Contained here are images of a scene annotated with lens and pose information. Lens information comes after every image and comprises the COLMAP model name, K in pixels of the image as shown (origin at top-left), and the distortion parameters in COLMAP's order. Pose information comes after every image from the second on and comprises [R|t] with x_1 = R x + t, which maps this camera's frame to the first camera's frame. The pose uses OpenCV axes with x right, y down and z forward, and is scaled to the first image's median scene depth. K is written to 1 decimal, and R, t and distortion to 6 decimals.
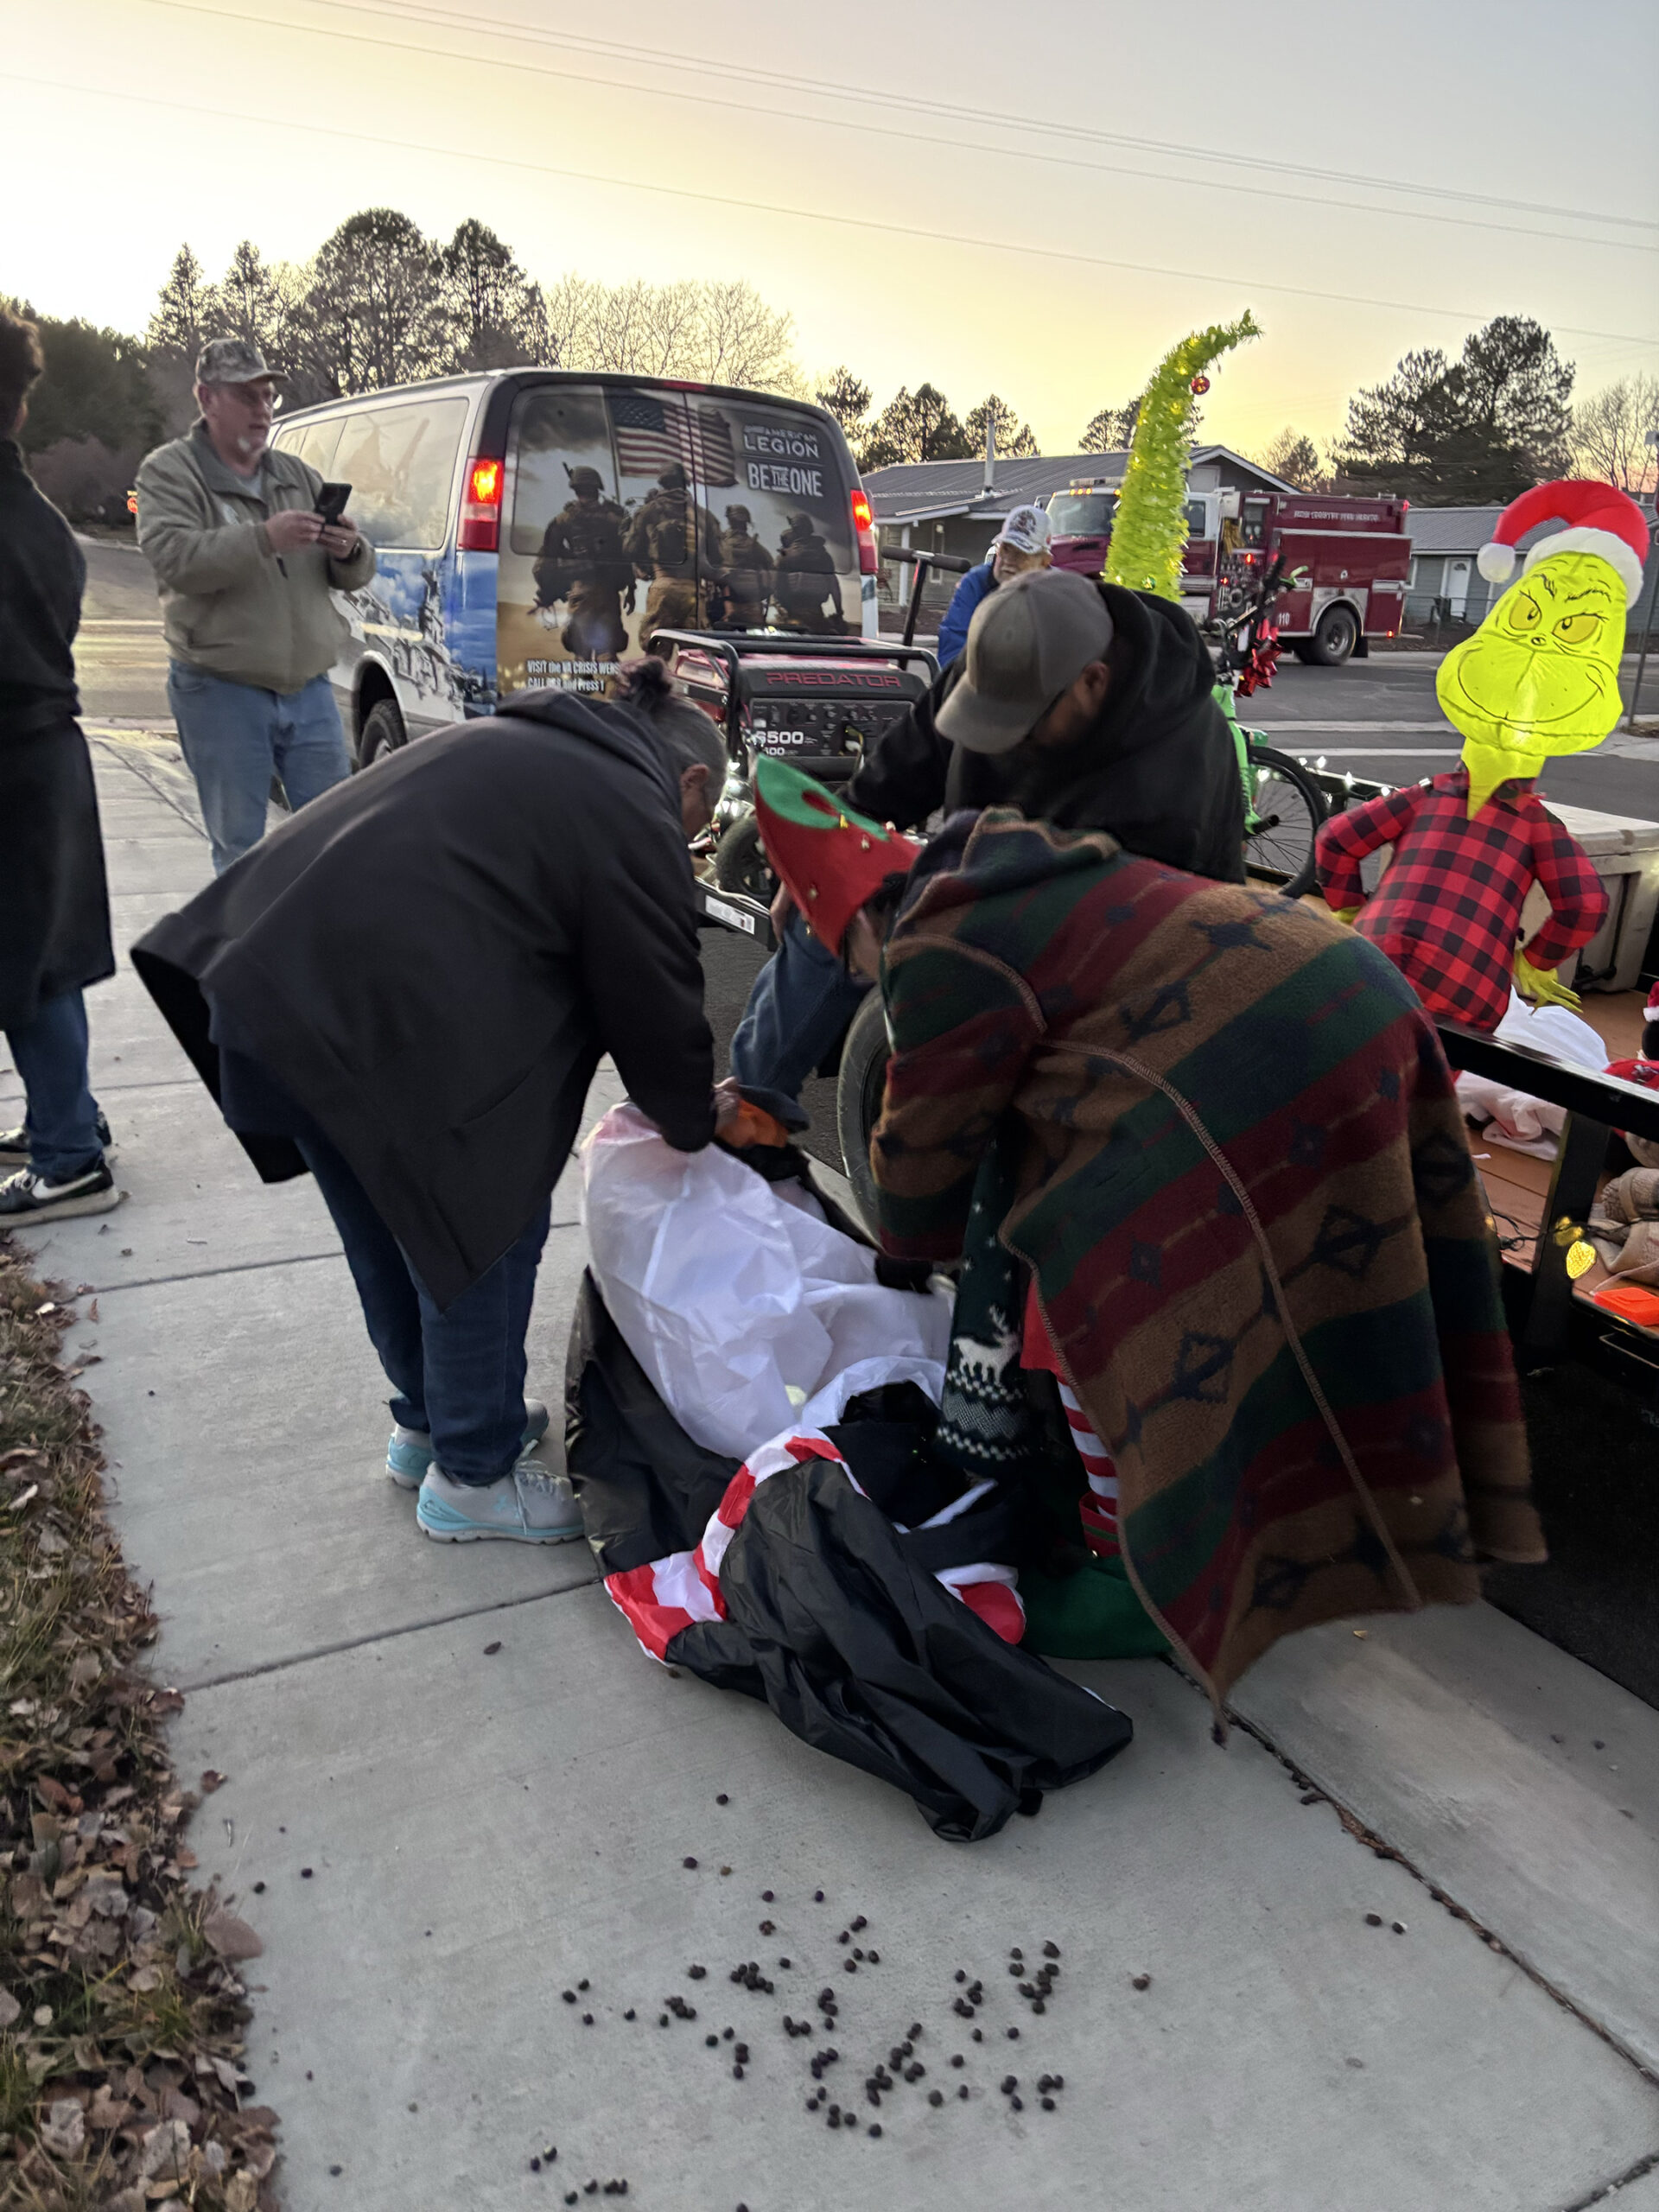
lens RADIAL K [[1625.5, 0, 822.4], [0, 1625.5, 1115.3], [0, 0, 1]] dist [0.044545, -0.032871]
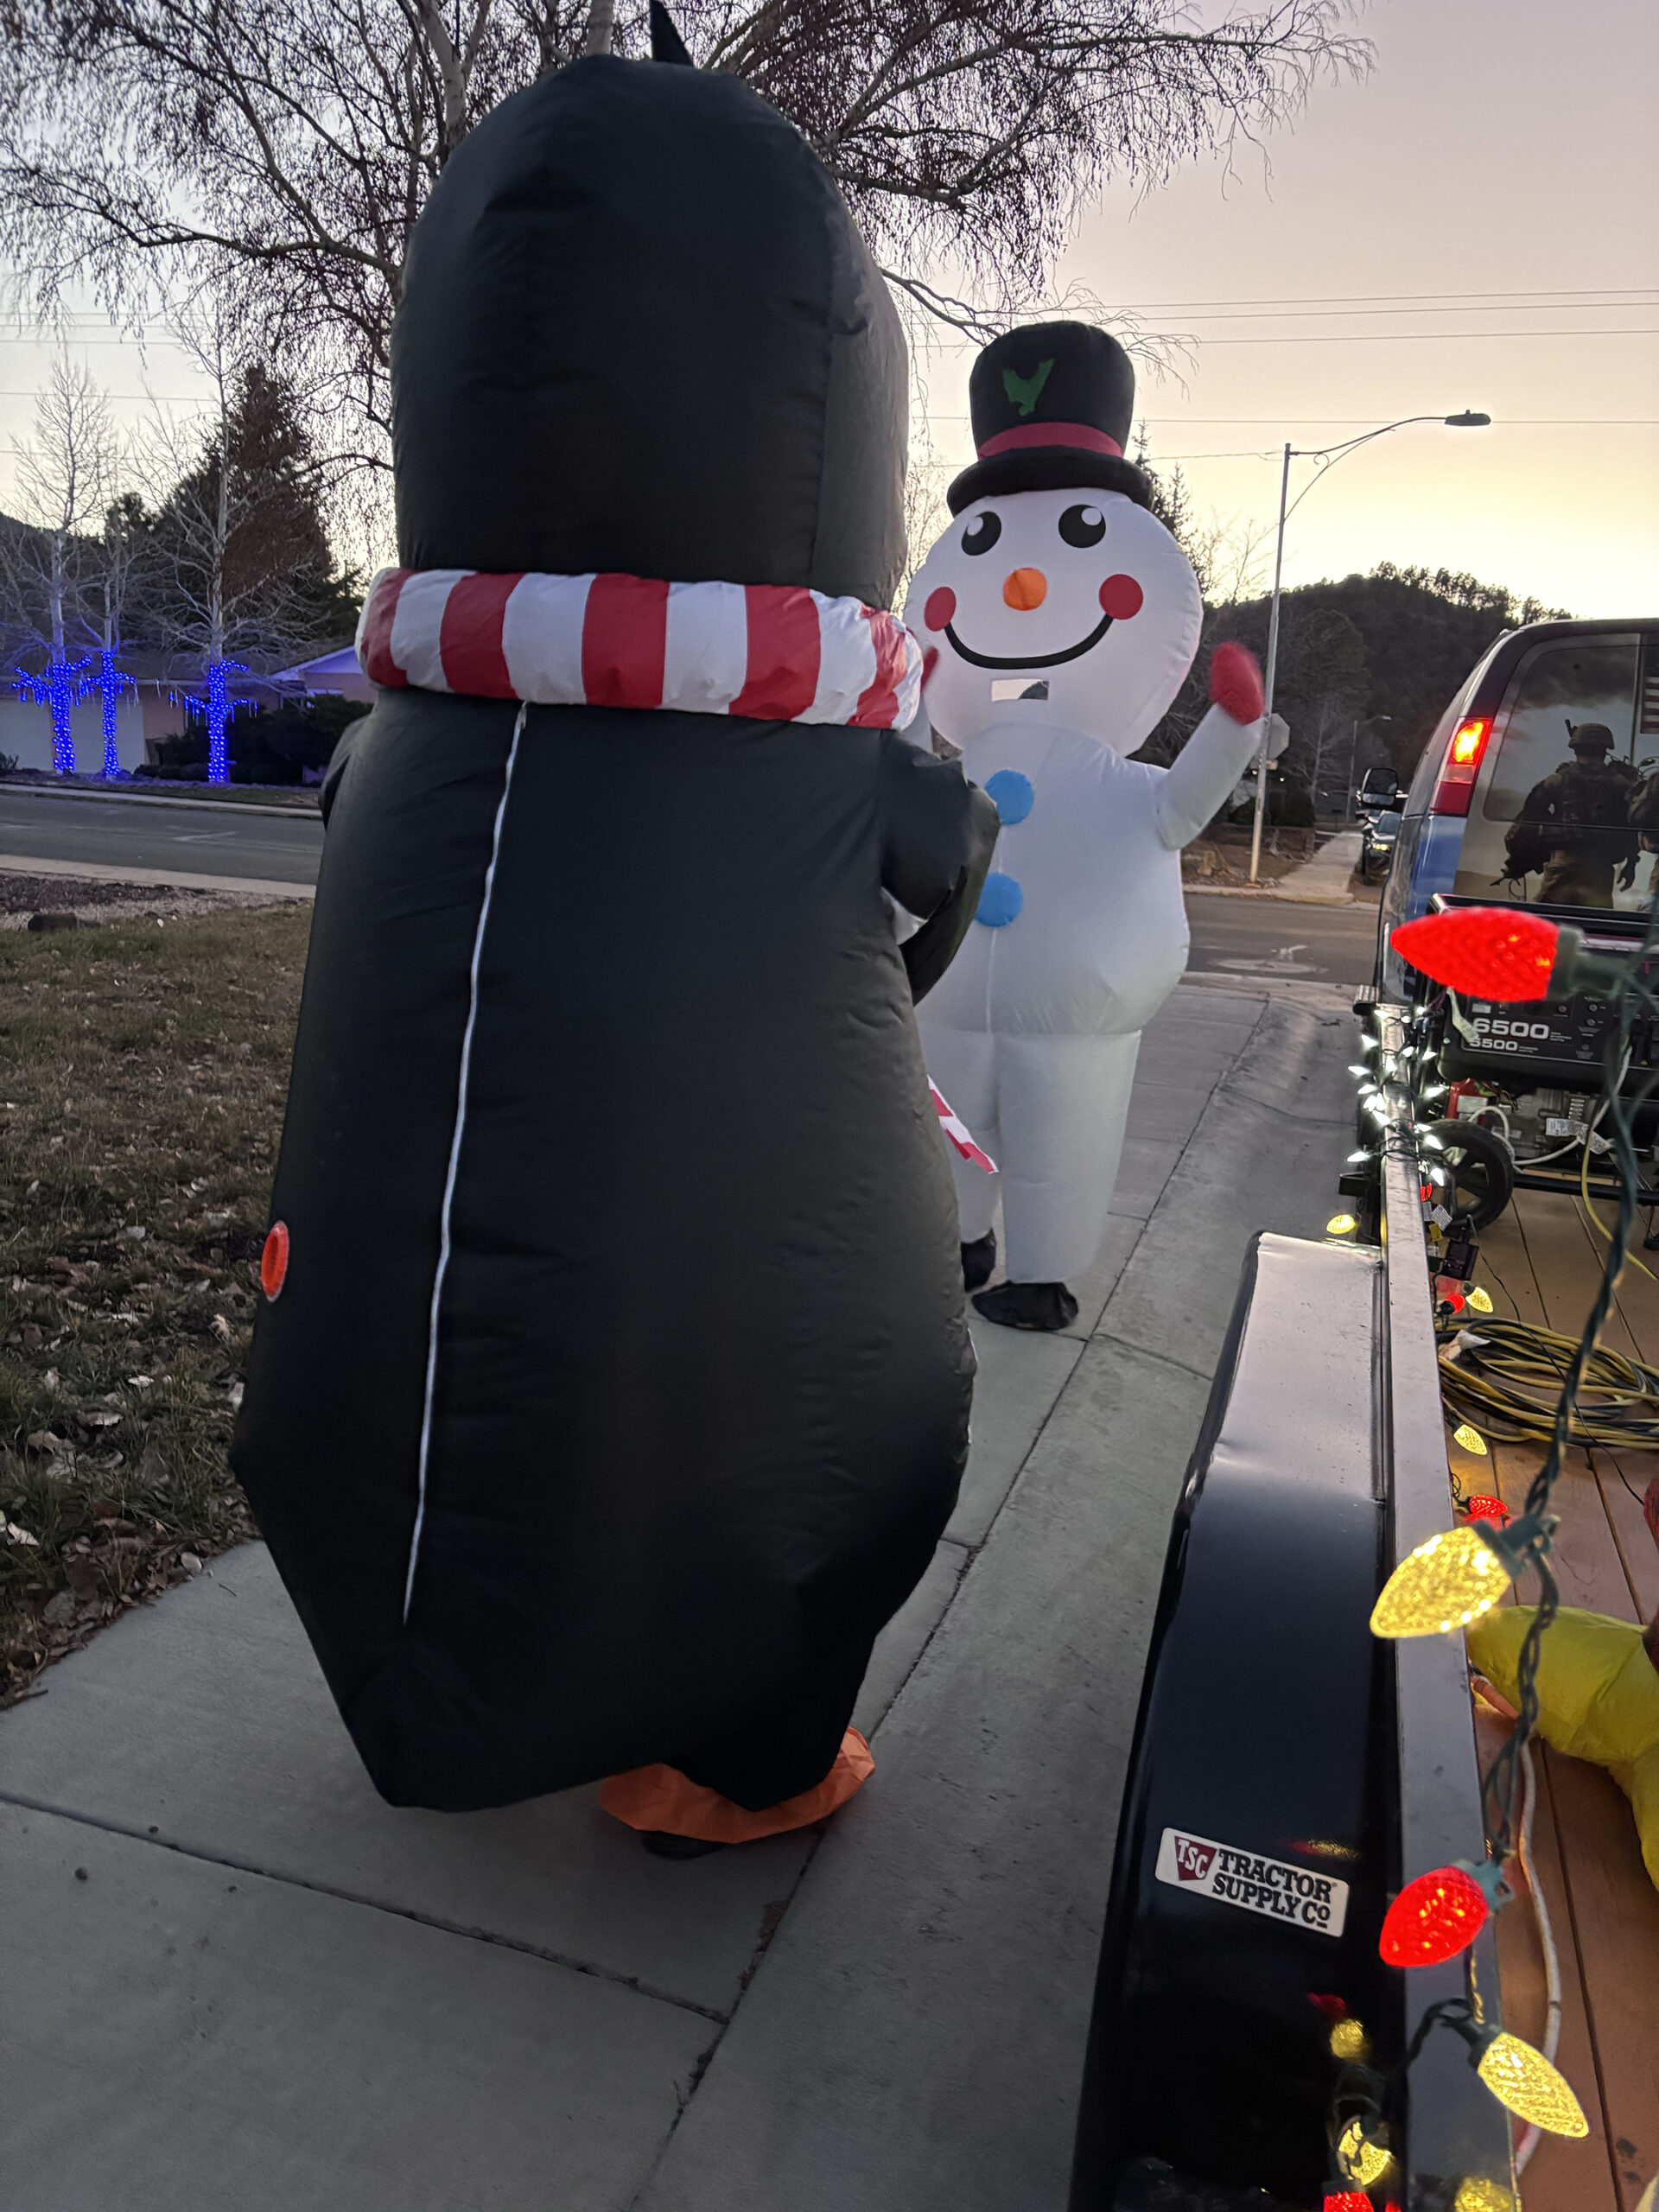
lens RADIAL K [[1625.5, 0, 835.3], [0, 1625.5, 1107.5], [0, 0, 1]] dist [0.044545, -0.032871]
pose [[0.690164, 0.141506, -0.709682, 0.220021], [-0.261927, 0.963049, -0.062699, -0.044611], [0.674587, 0.229158, 0.701726, 0.175283]]
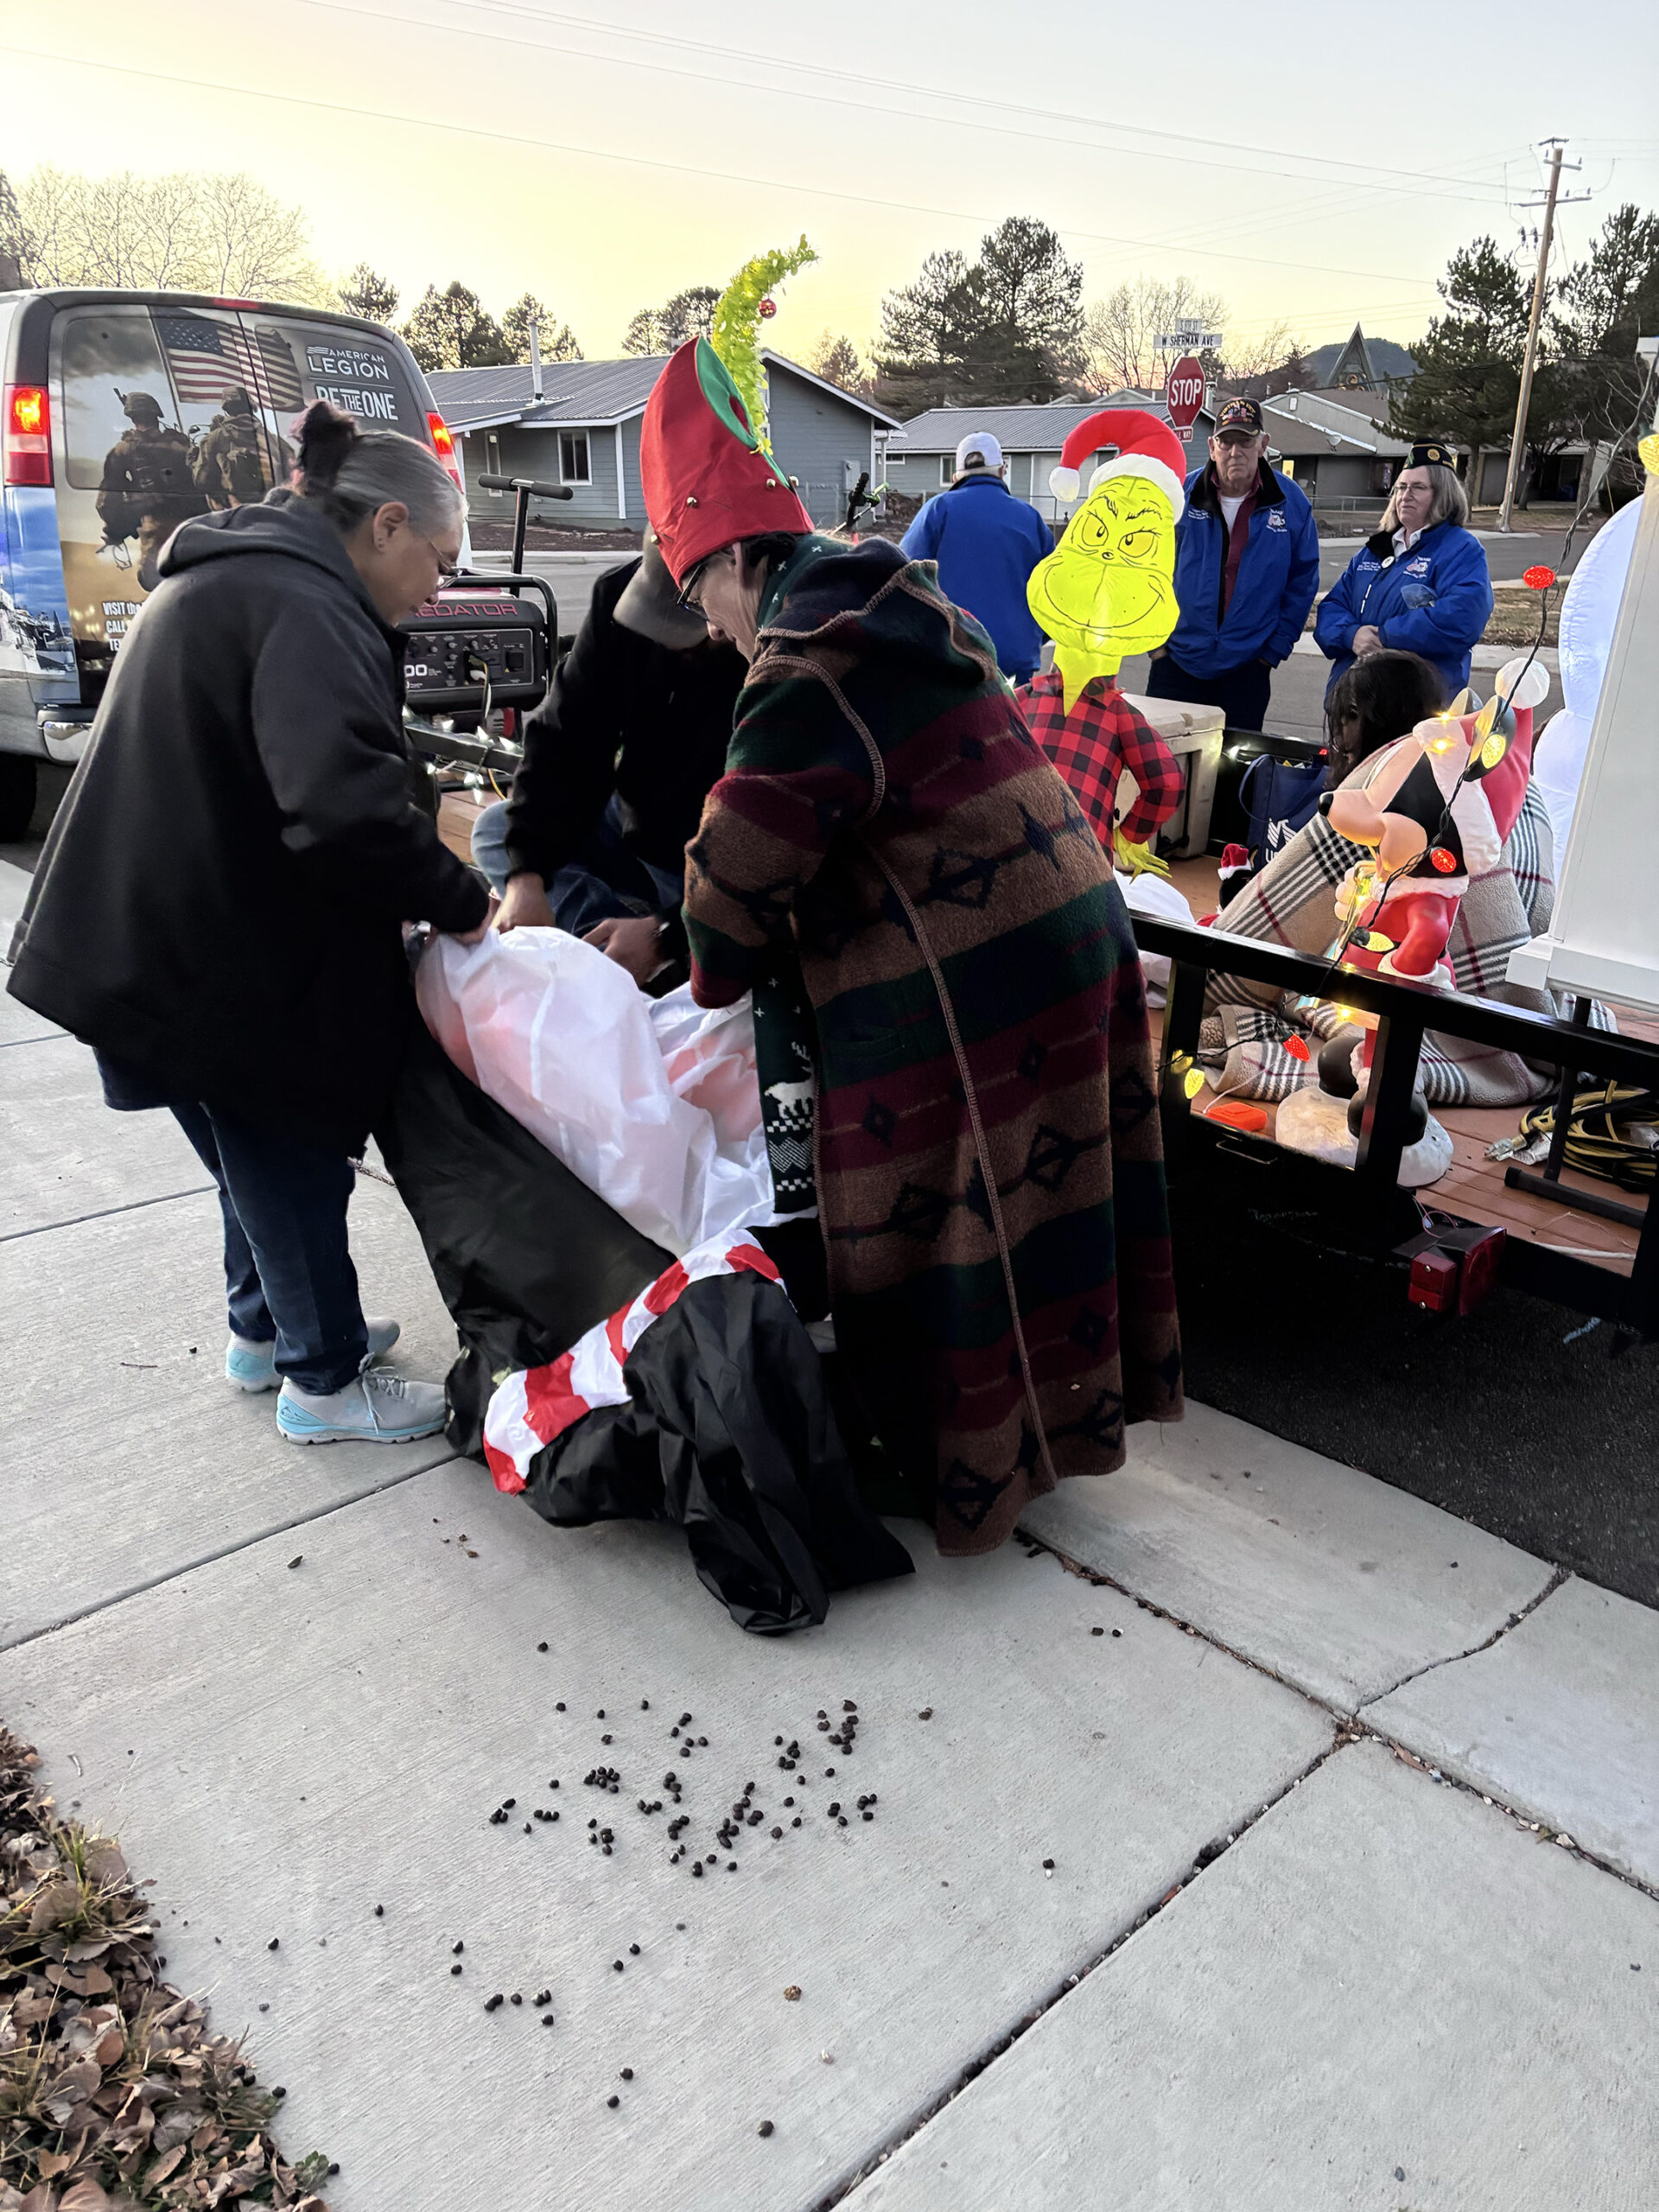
lens RADIAL K [[1625.5, 0, 830.0], [0, 1625.5, 1111.1], [0, 0, 1]] dist [0.044545, -0.032871]
pose [[0.966704, -0.119221, 0.226429, -0.023739], [0.108358, 0.992308, 0.059860, 0.003162], [-0.231824, -0.033332, 0.972187, -0.033746]]
